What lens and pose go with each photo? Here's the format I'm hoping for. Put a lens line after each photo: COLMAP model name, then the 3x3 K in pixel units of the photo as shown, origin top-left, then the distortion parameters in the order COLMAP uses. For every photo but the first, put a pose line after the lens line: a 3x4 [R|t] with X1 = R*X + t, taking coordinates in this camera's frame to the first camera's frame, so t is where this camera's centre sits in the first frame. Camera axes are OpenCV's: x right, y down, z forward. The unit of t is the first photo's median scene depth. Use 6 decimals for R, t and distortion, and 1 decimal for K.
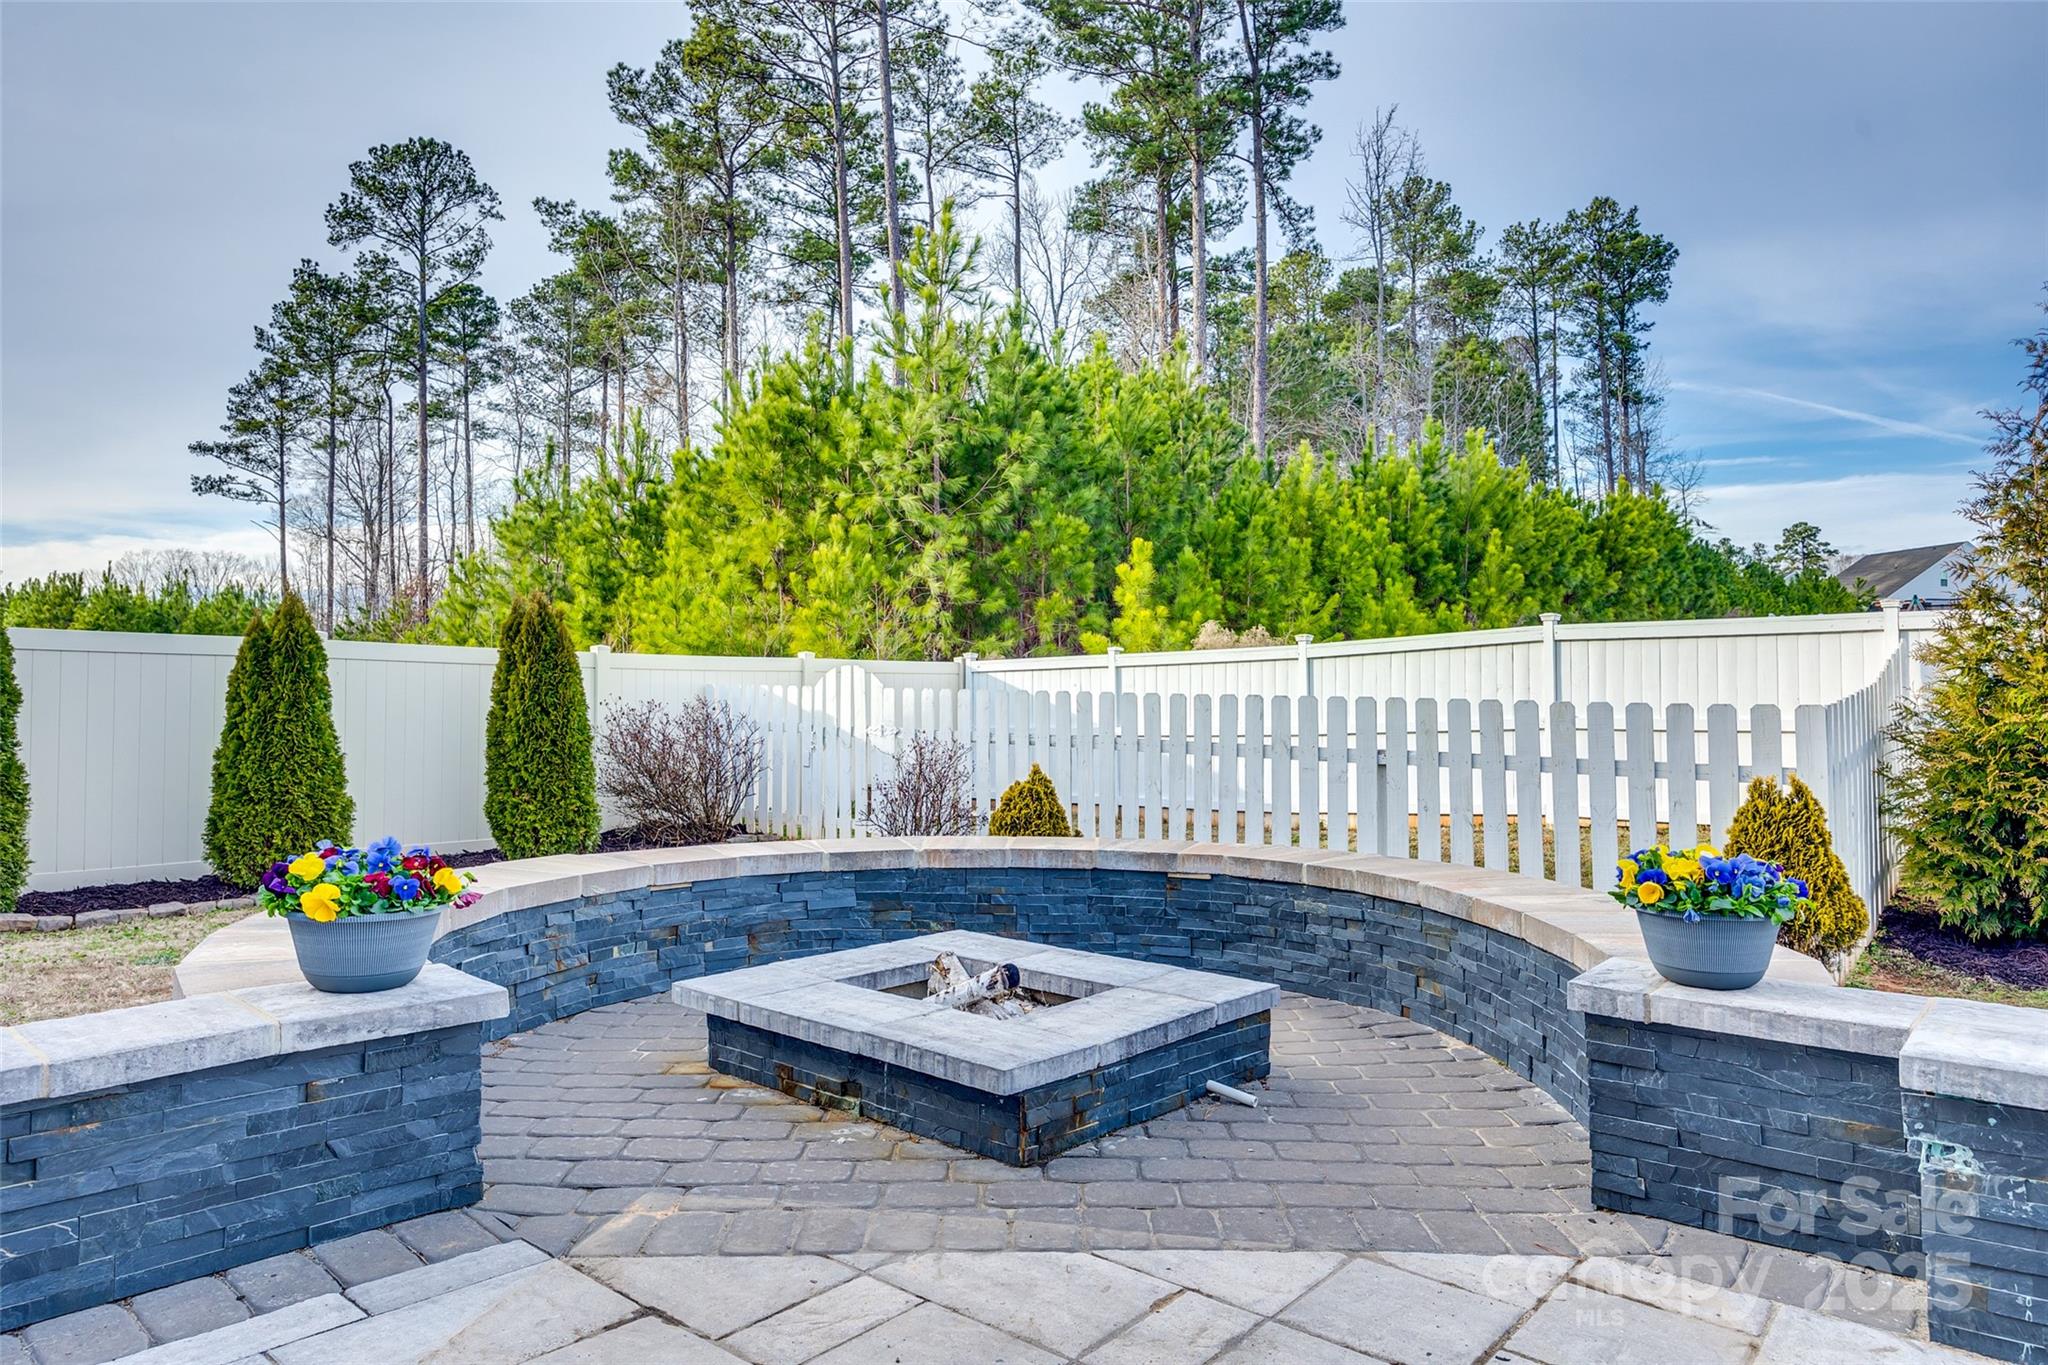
lens RADIAL K [[1267.2, 0, 1040.3], [0, 1267.2, 666.9], [0, 0, 1]] dist [-0.007064, 0.001083]
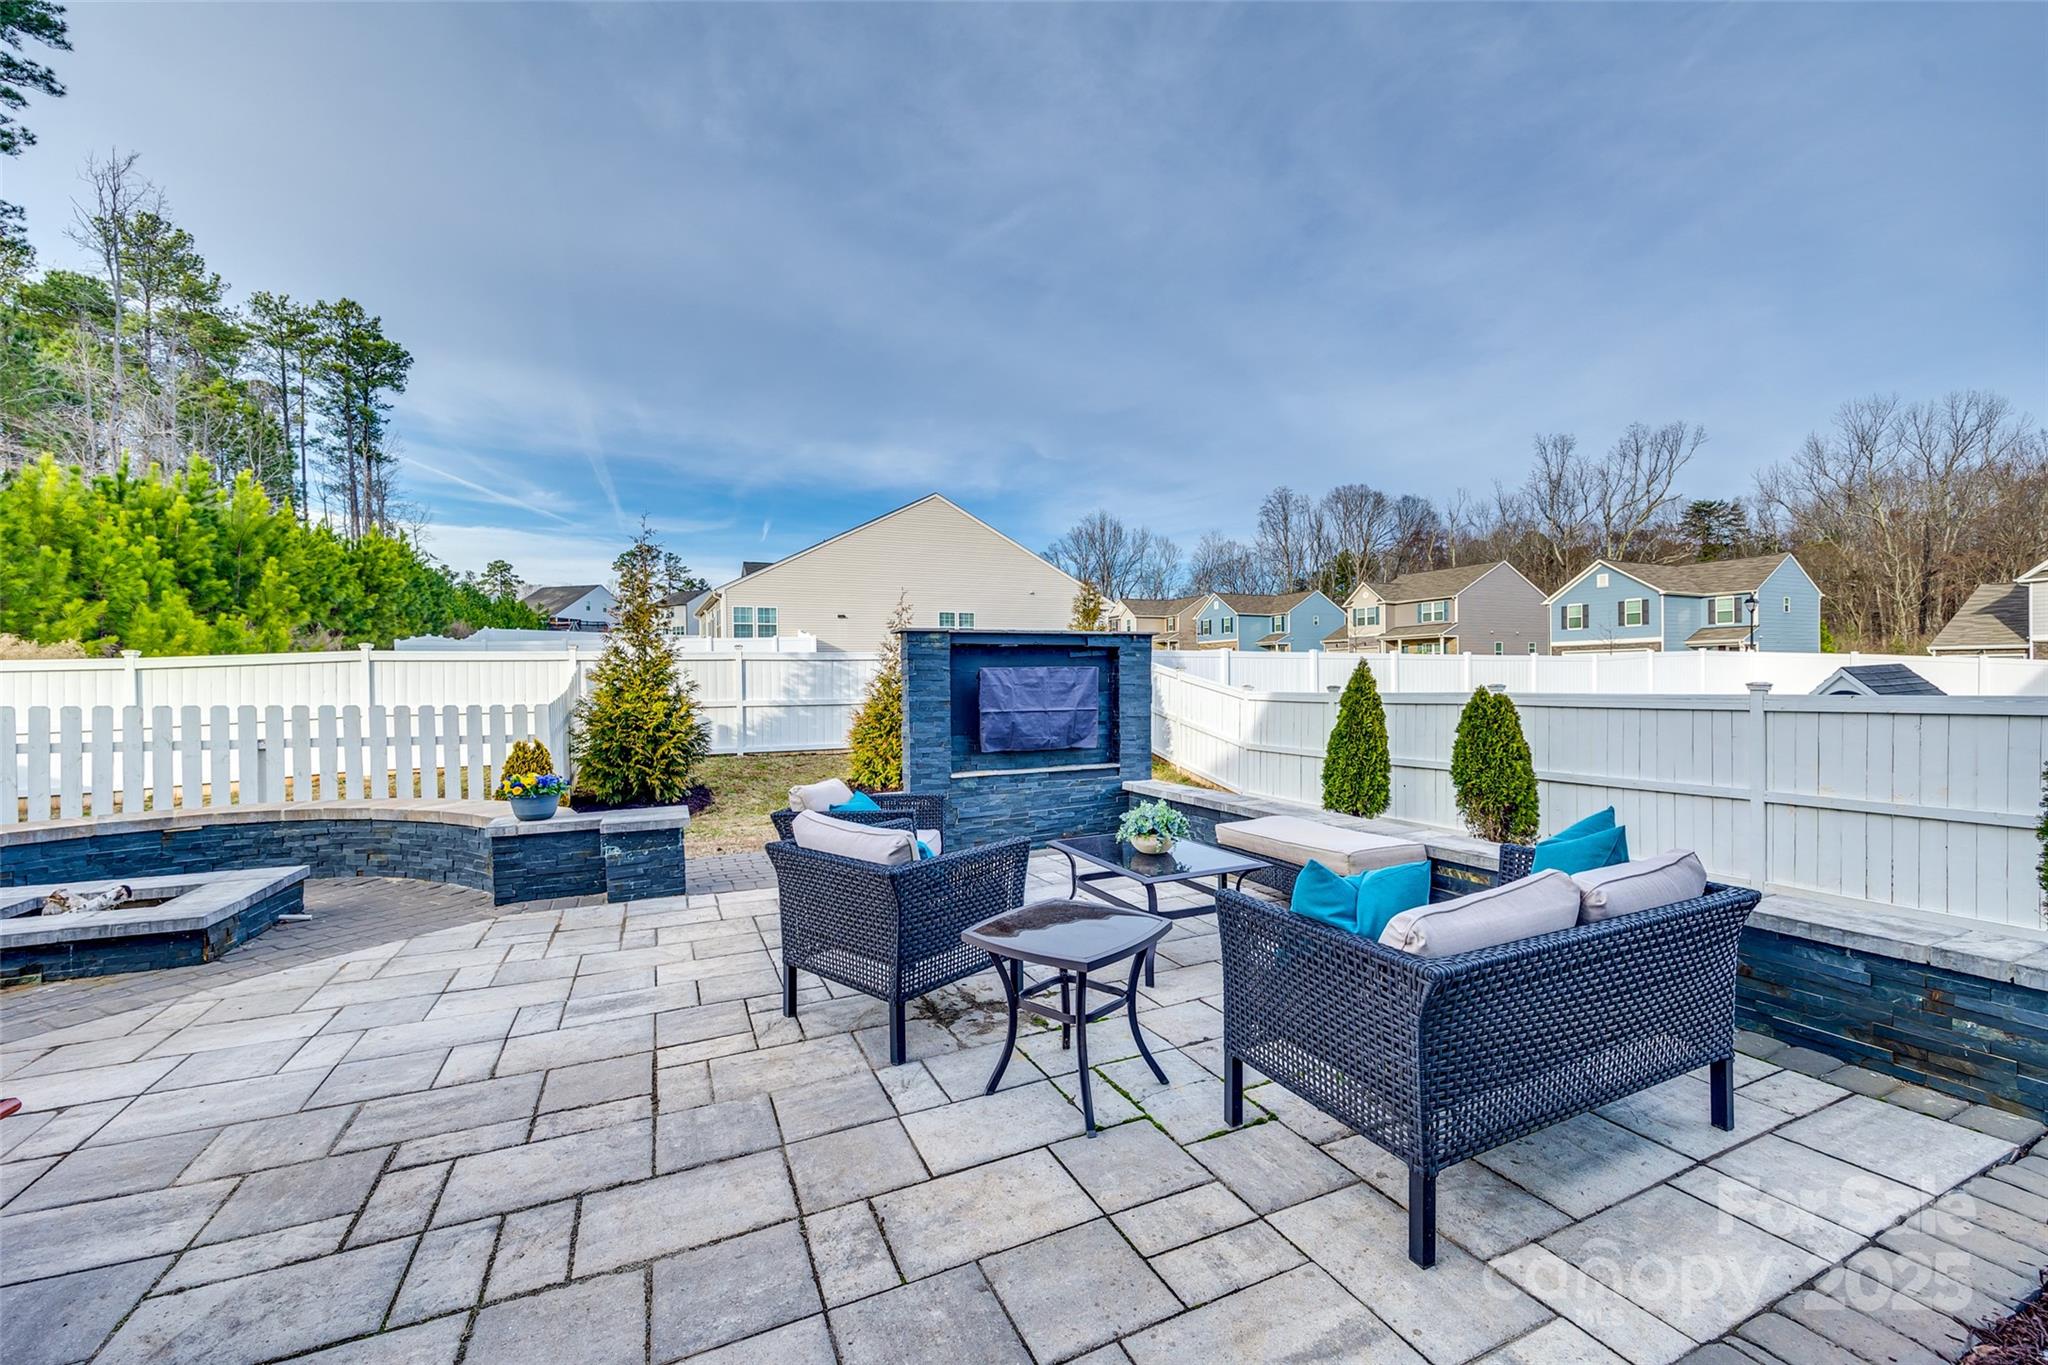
lens RADIAL K [[814.8, 0, 1043.2], [0, 814.8, 680.4], [0, 0, 1]] dist [-0.002931, -0.000830]
pose [[0.425189, -0.010396, 0.905045, -0.059295], [-0.016584, 0.999677, 0.019274, -0.011185], [-0.904952, -0.023205, 0.424880, -0.075336]]
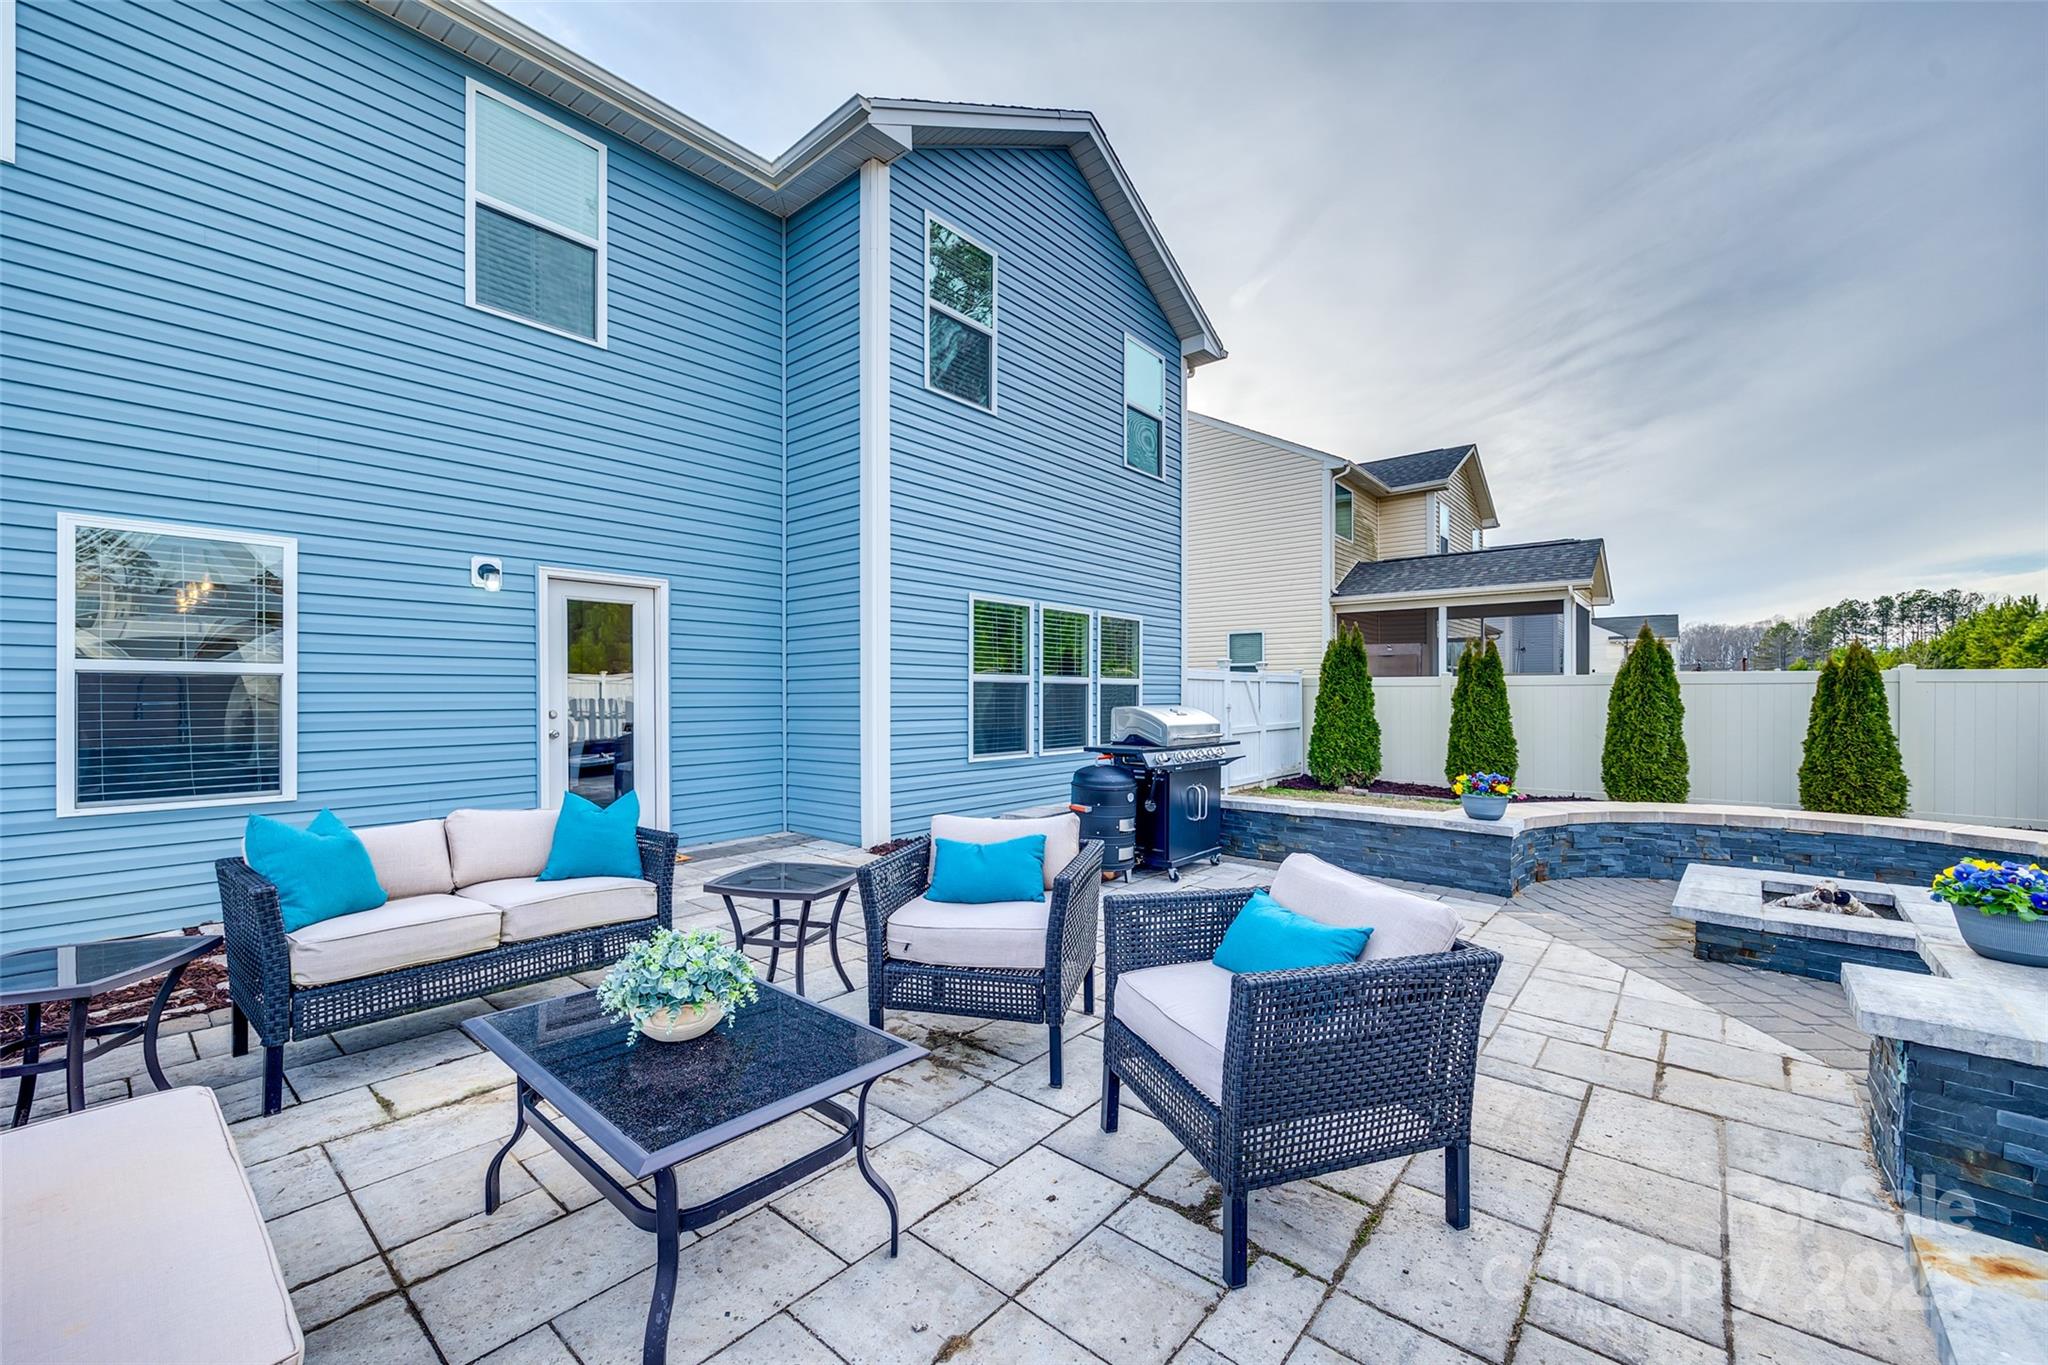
lens RADIAL K [[814.8, 0, 1022.0], [0, 814.8, 689.9], [0, 0, 1]] dist [-0.002931, -0.000830]
pose [[-0.018801, -0.005957, -0.999805, 0.127285], [0.029688, 0.999538, -0.006514, -0.007237], [0.999382, -0.029805, -0.018616, -0.008250]]
